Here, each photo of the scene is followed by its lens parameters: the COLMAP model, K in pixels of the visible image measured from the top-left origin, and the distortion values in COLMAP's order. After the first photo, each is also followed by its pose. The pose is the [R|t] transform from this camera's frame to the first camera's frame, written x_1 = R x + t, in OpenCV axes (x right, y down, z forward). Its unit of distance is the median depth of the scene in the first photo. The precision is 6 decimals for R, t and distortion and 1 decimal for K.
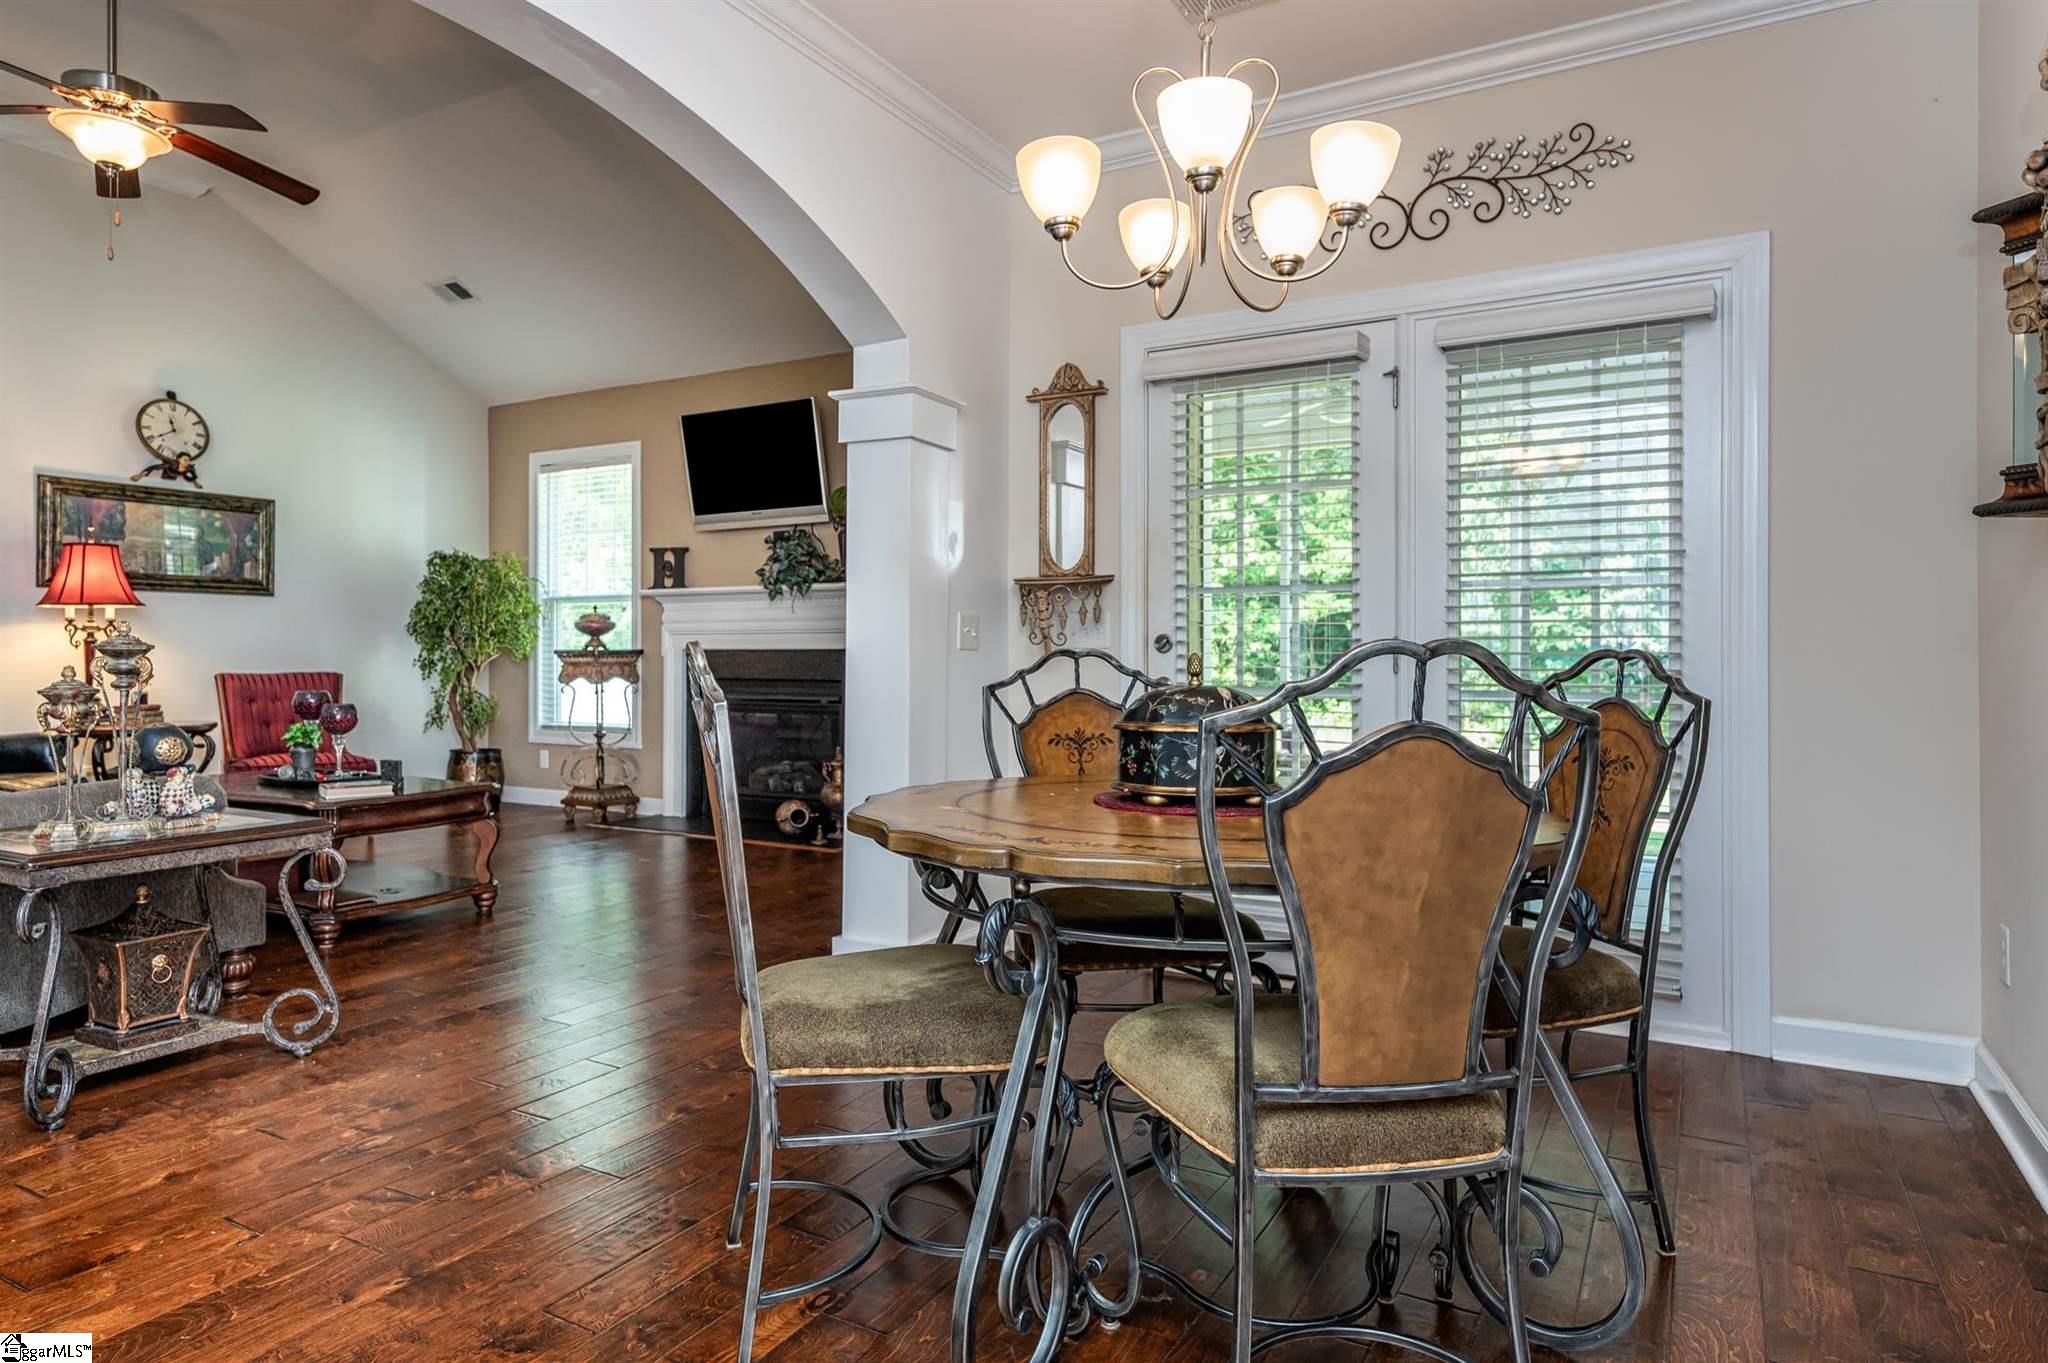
lens RADIAL K [[1194.1, 0, 1014.8], [0, 1194.1, 646.8], [0, 0, 1]] dist [0.007367, 0.001108]
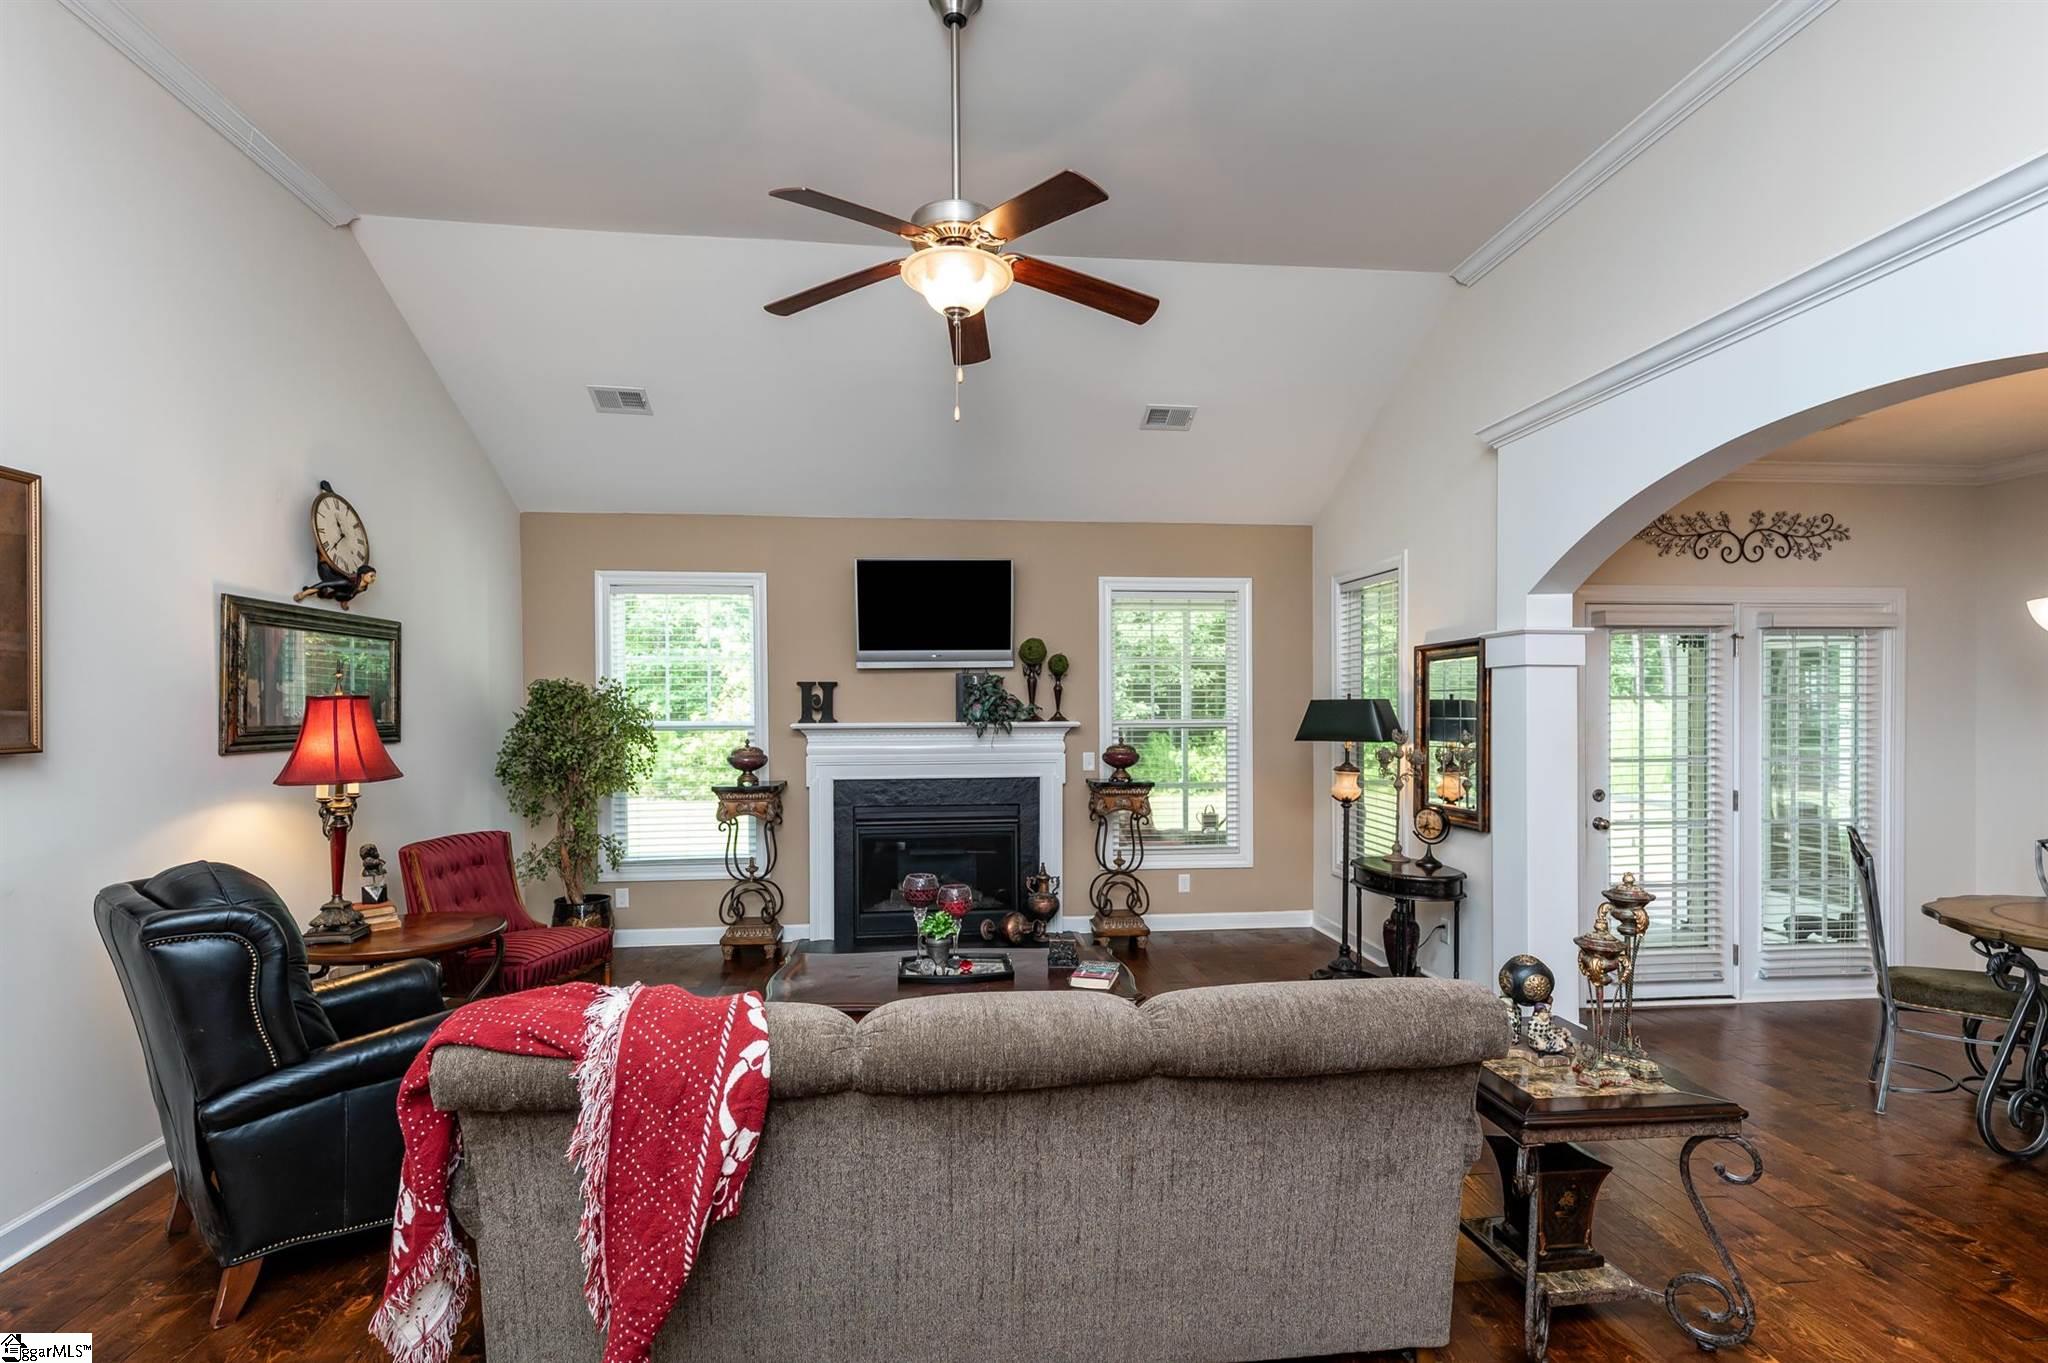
lens RADIAL K [[938.6, 0, 1031.4], [0, 938.6, 727.7], [0, 0, 1]] dist [-0.002160, -0.000852]
pose [[0.817163, -0.017198, 0.576150, -0.631963], [0.002449, 0.999649, 0.026366, -0.067399], [-0.576402, -0.020134, 0.816918, 0.238204]]
